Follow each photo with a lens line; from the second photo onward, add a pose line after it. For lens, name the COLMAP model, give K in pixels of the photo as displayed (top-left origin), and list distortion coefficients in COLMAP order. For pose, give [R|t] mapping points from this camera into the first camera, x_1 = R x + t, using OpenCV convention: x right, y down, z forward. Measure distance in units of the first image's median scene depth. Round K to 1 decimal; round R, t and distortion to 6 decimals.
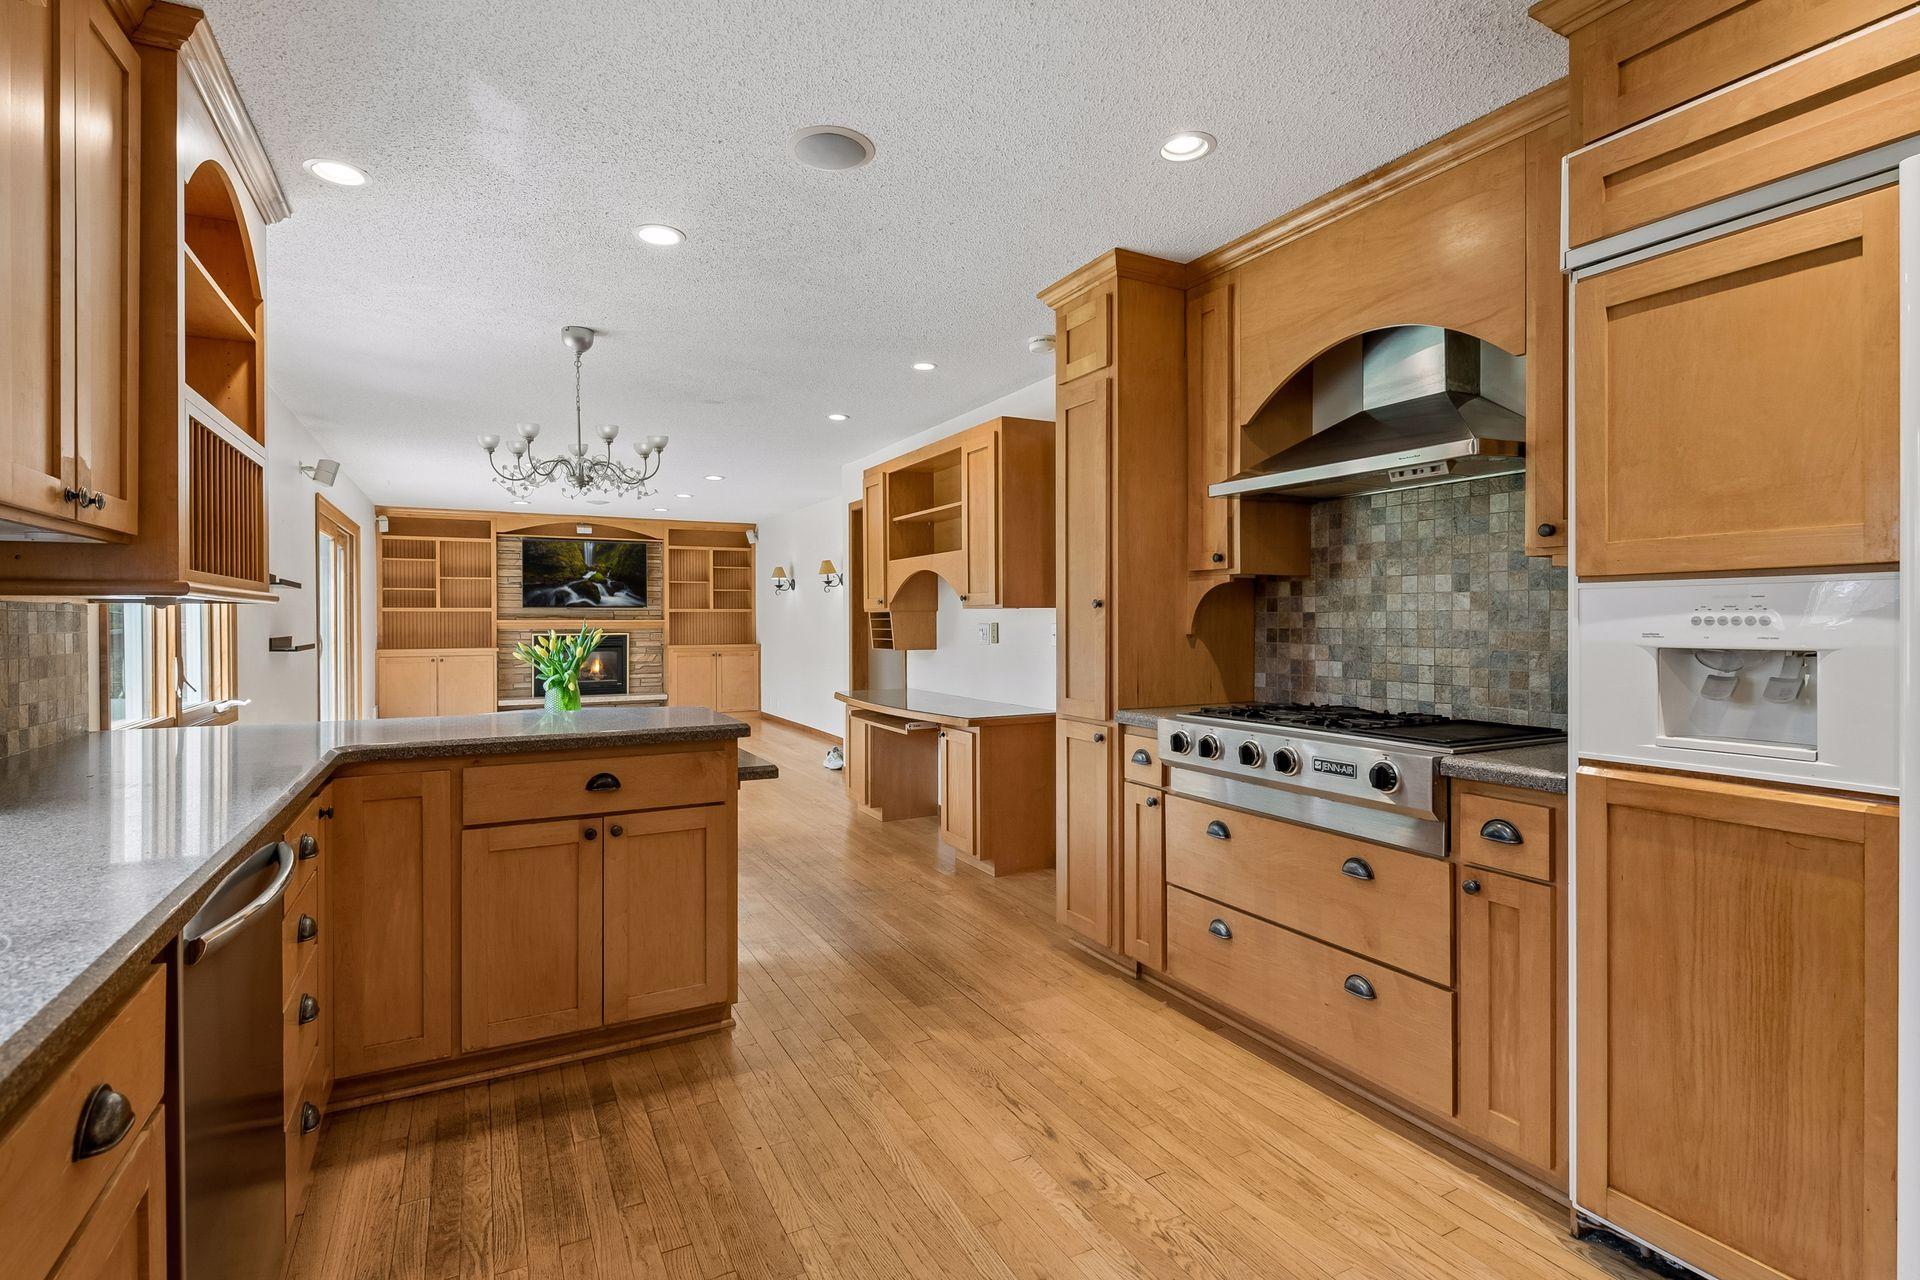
lens RADIAL K [[911.0, 0, 961.6], [0, 911.0, 625.5], [0, 0, 1]] dist [0.000955, -0.000610]
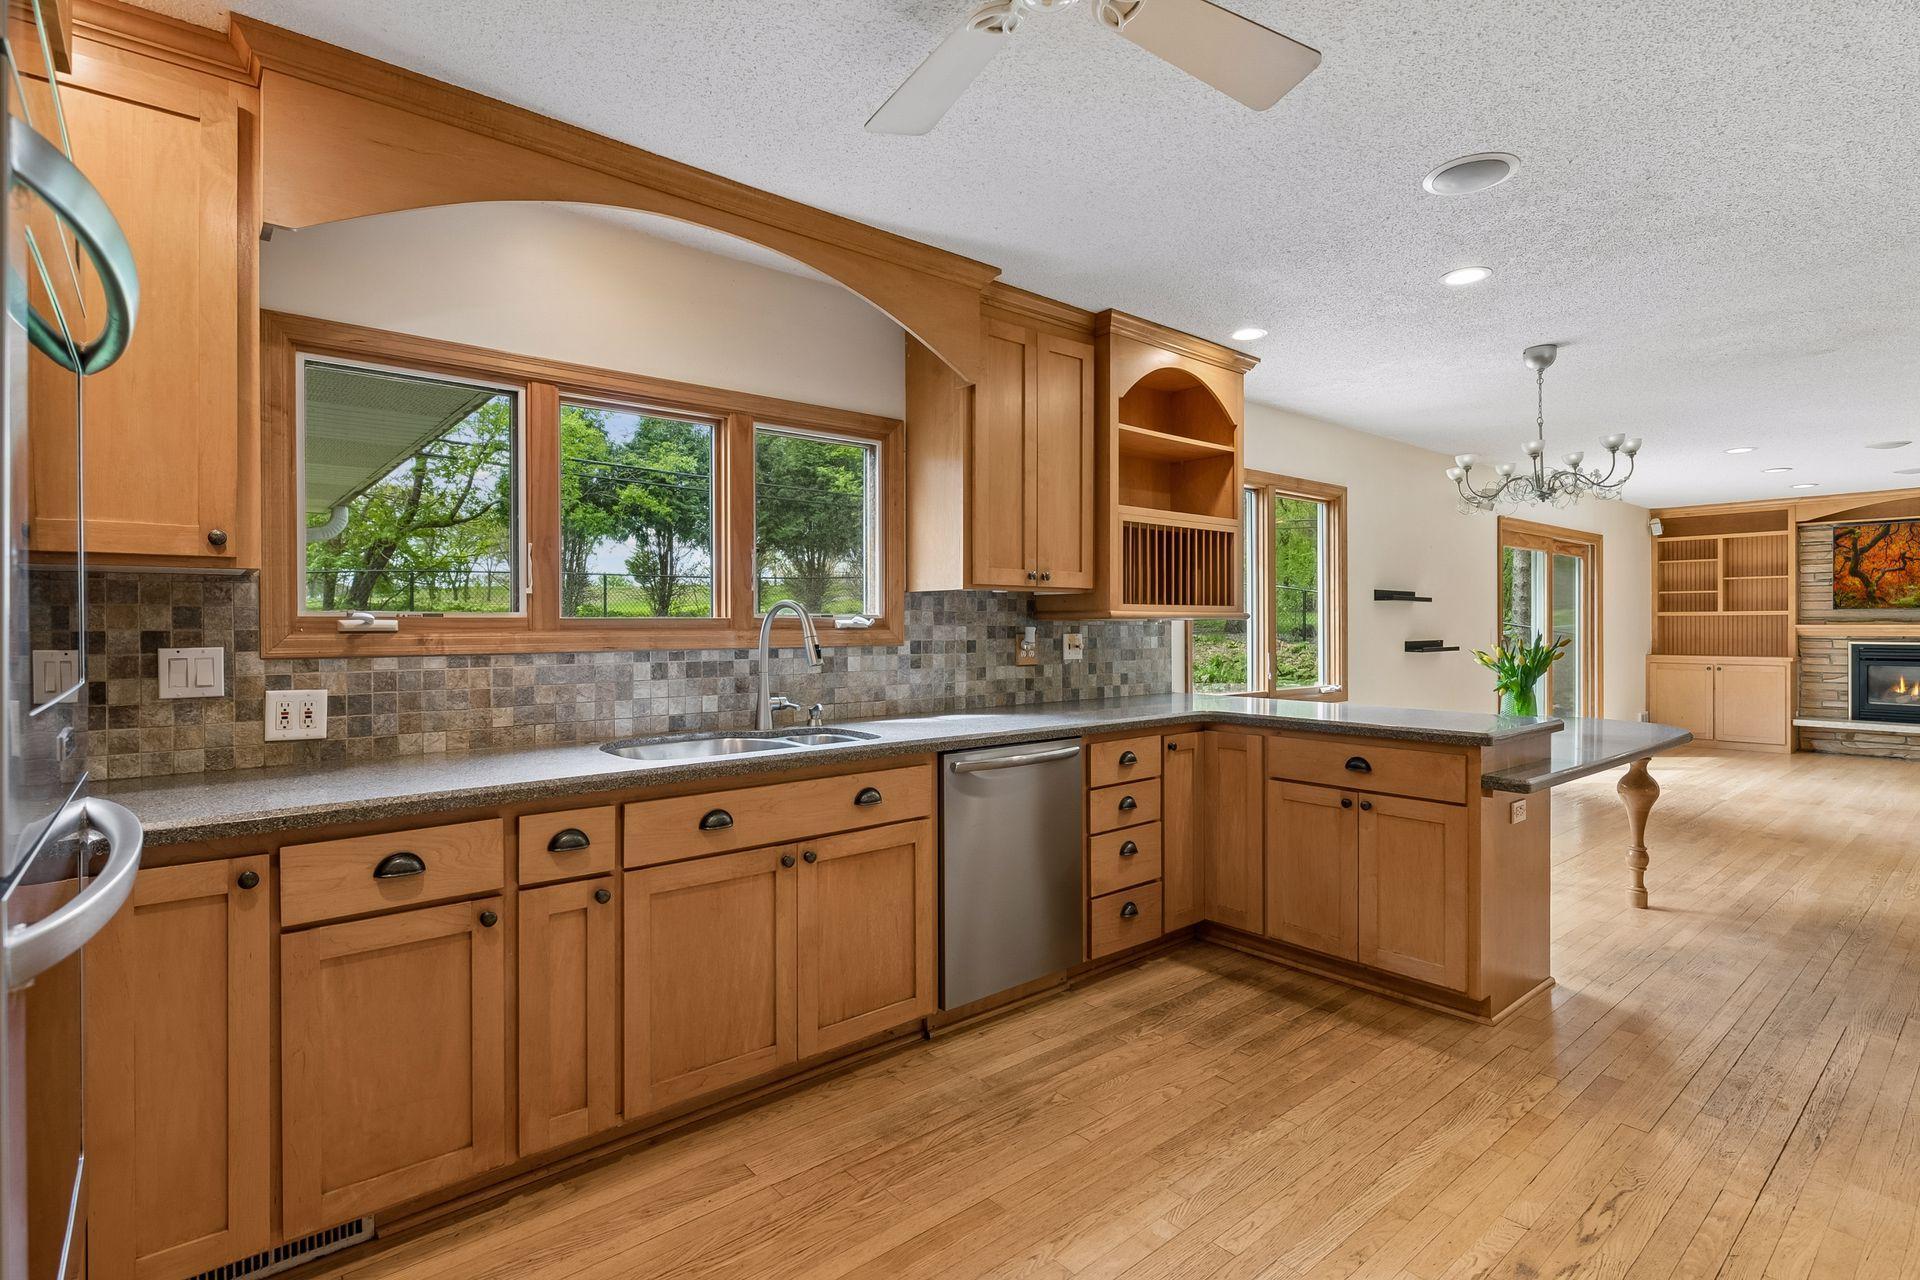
lens RADIAL K [[929.8, 0, 959.6], [0, 929.8, 627.2], [0, 0, 1]] dist [0.001435, -0.000427]
pose [[0.209520, 0.004357, -0.977795, 0.721227], [-0.003896, 0.999986, 0.003620, -0.015530], [0.977797, 0.003051, 0.209534, 0.209763]]
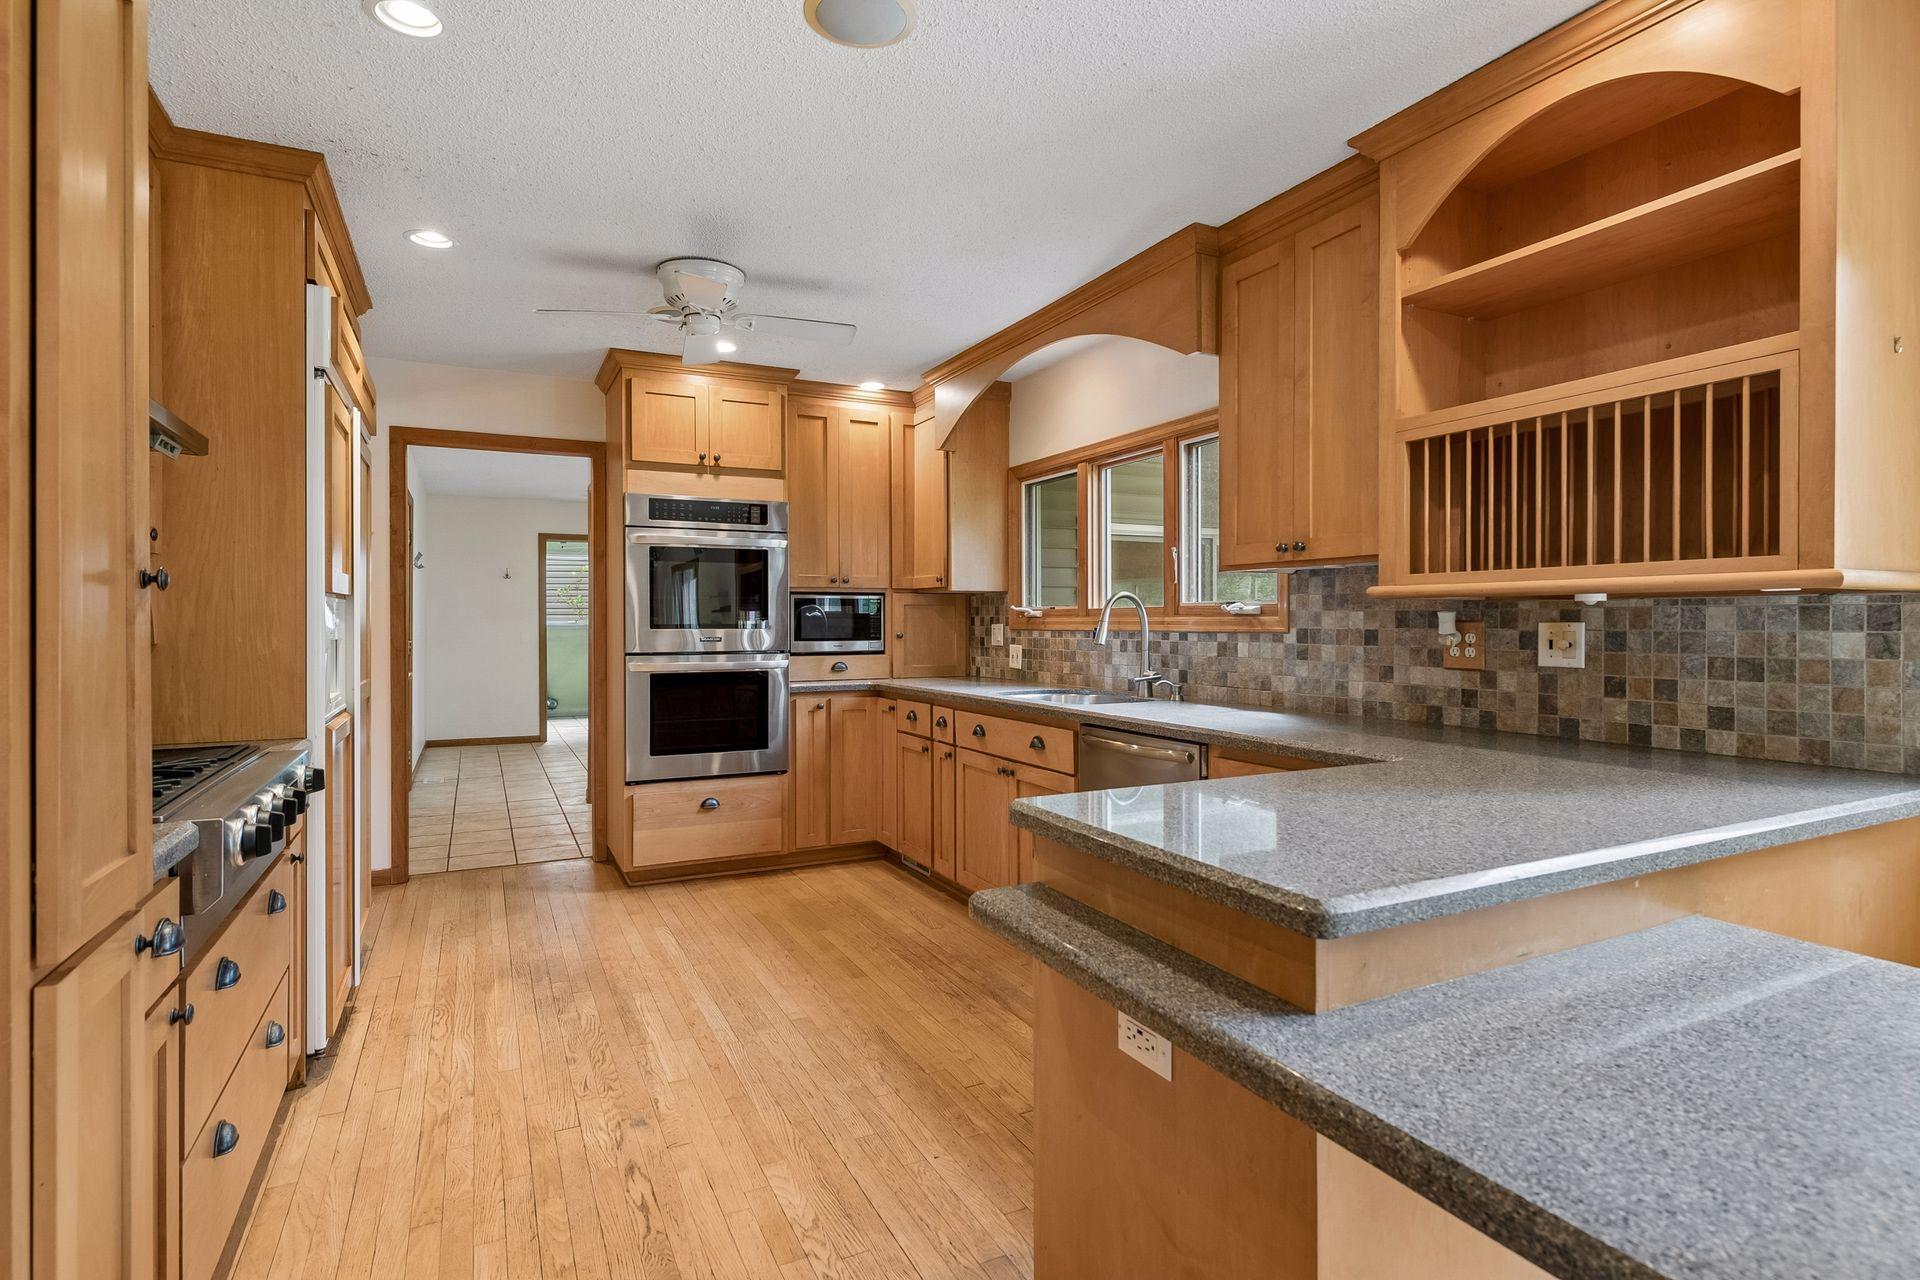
lens RADIAL K [[965.5, 0, 962.7], [0, 965.5, 626.1], [0, 0, 1]] dist [0.003735, 0.000247]
pose [[-0.999653, 0.002122, 0.026244, -0.234862], [0.002384, 0.999947, 0.009973, -0.006851], [-0.026222, 0.010032, -0.999606, 1.726054]]
